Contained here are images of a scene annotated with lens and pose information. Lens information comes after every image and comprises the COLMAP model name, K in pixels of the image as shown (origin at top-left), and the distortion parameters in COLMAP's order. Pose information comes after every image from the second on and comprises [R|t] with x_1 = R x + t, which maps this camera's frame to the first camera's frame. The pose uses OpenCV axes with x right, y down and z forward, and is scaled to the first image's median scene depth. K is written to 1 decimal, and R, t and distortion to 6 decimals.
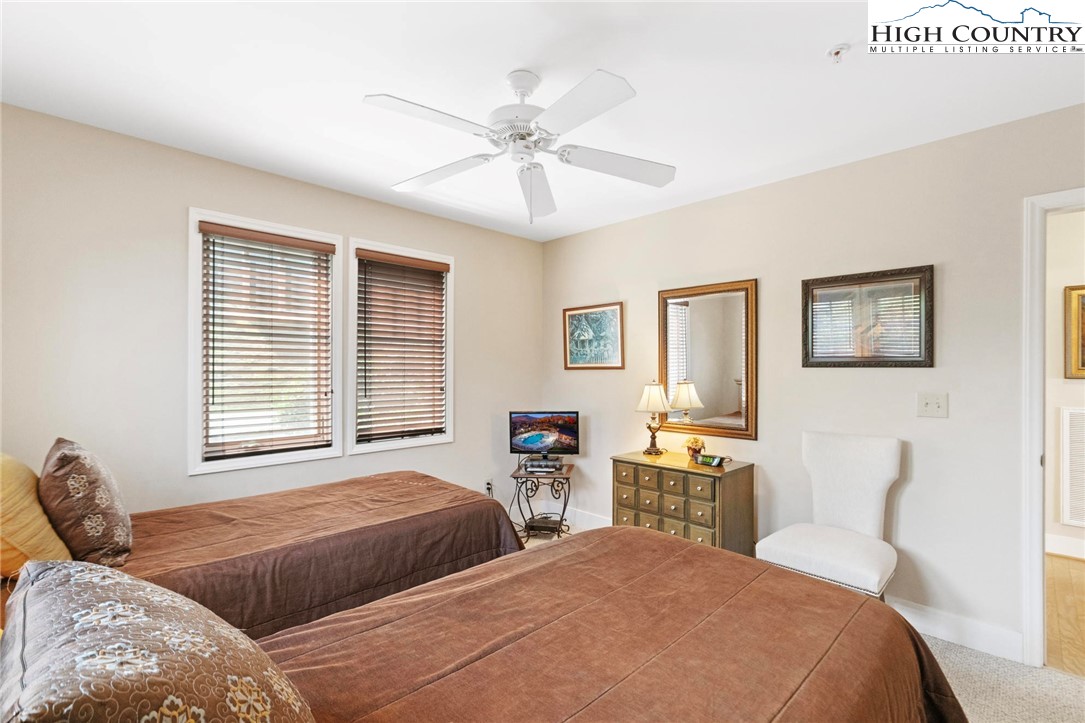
lens RADIAL K [[489.4, 0, 544.3], [0, 489.4, 373.1], [0, 0, 1]] dist [-0.014714, 0.006431]
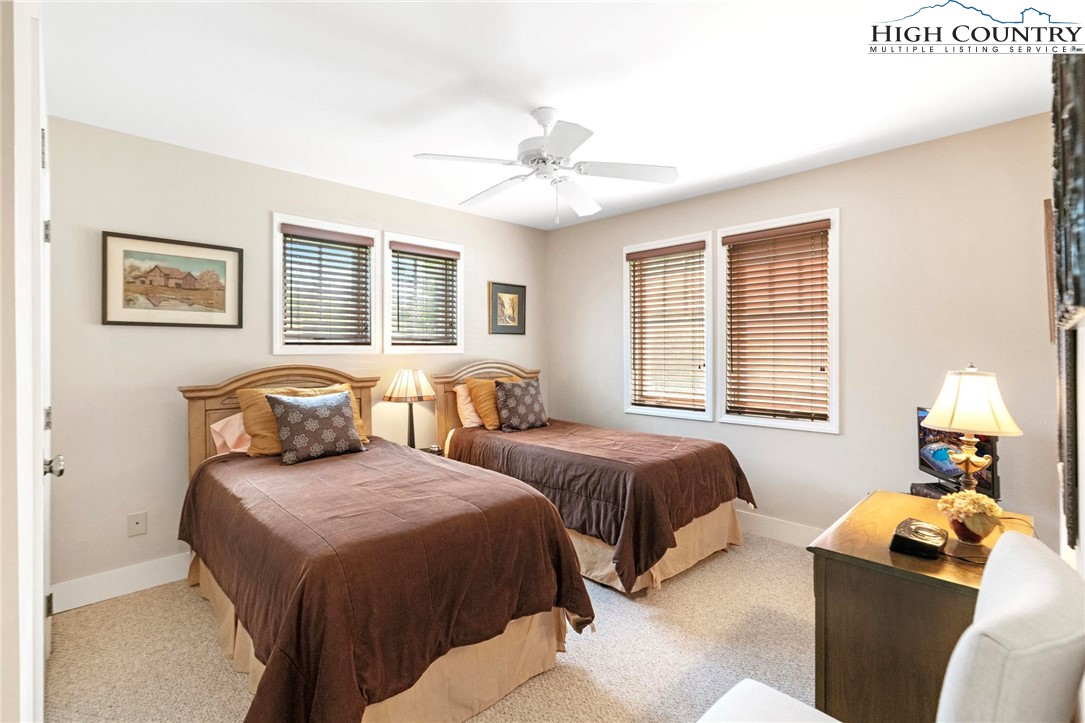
lens RADIAL K [[489.4, 0, 543.9], [0, 489.4, 350.8], [0, 0, 1]] dist [-0.014714, 0.006431]
pose [[0.004889, 0.009676, -0.999941, 0.718248], [0.006846, 0.999929, 0.009710, -0.010684], [0.999965, -0.006893, 0.004823, 0.579754]]
